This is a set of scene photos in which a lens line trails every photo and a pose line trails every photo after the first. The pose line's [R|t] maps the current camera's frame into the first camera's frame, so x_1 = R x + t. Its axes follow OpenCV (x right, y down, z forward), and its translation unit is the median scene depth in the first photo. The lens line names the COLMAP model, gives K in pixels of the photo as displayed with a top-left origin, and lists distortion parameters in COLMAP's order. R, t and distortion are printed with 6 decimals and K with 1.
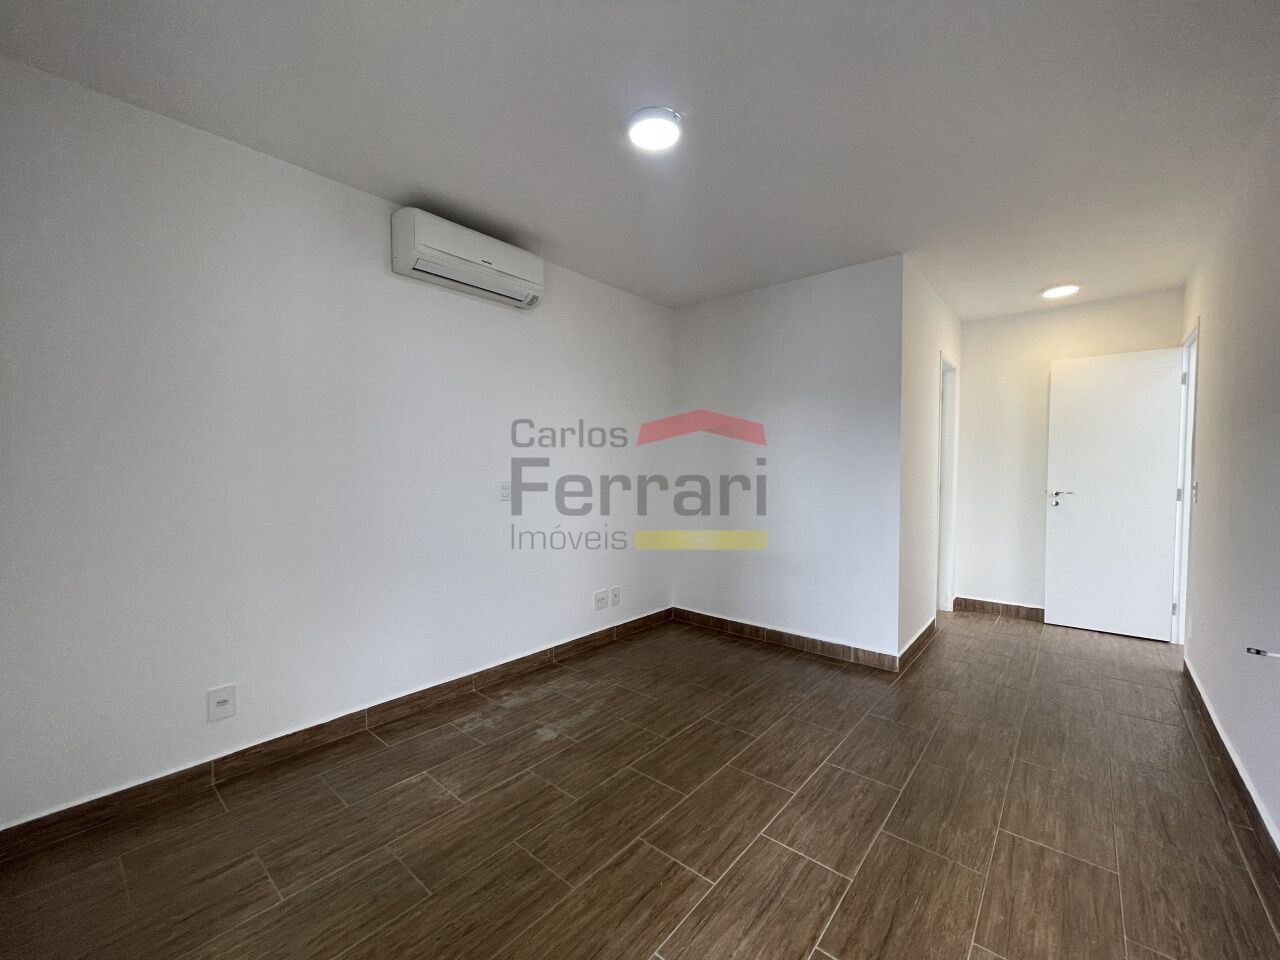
lens RADIAL K [[519.4, 0, 658.5], [0, 519.4, 485.2], [0, 0, 1]] dist [-0.005124, 0.002705]
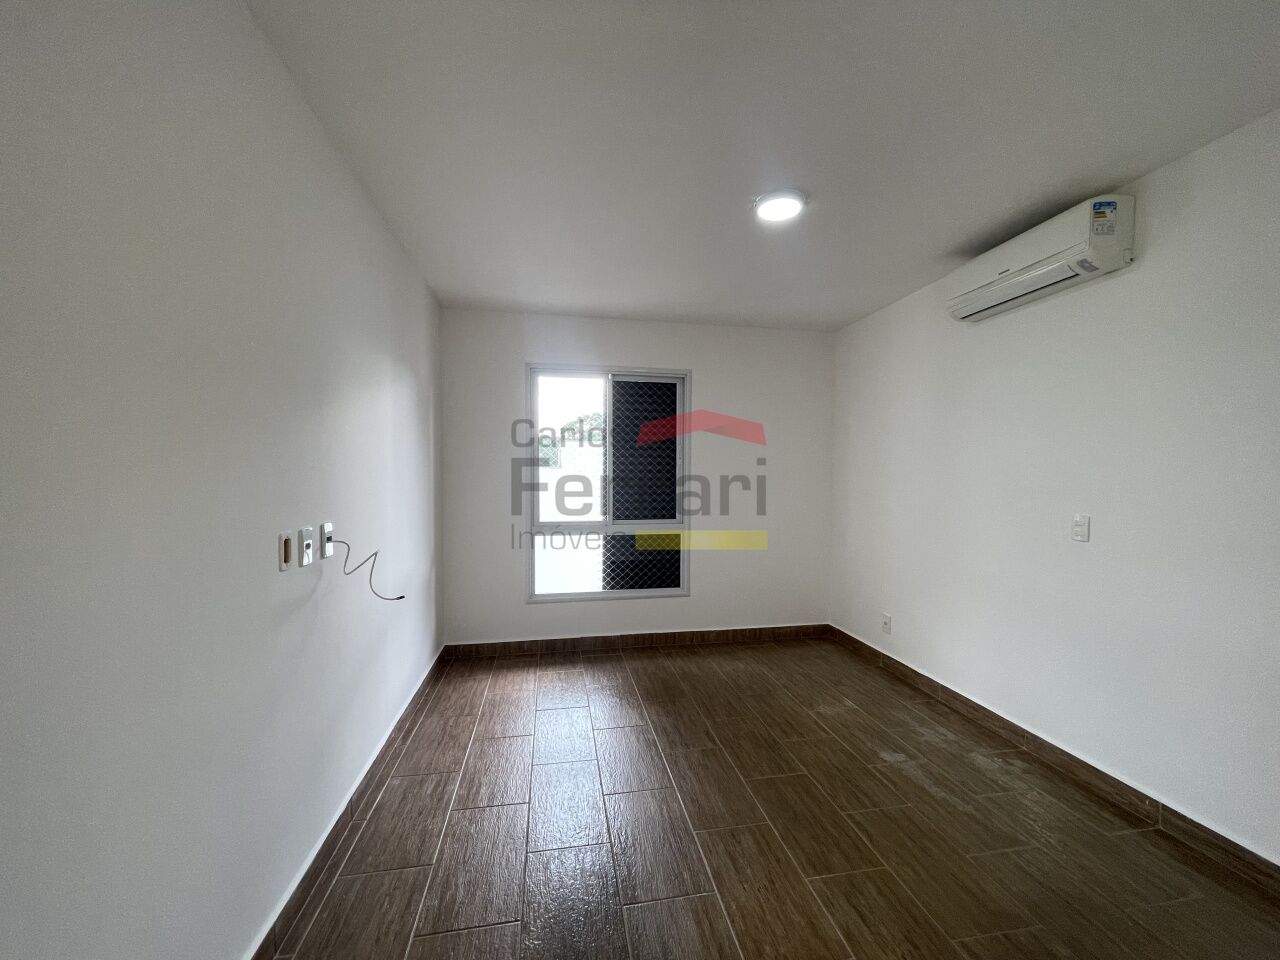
lens RADIAL K [[519.4, 0, 627.4], [0, 519.4, 482.3], [0, 0, 1]] dist [-0.005124, 0.002705]
pose [[-0.667459, 0.008228, -0.744601, 0.869866], [-0.031069, 0.998760, 0.038887, -0.081461], [0.743998, 0.049090, -0.666376, 1.239982]]
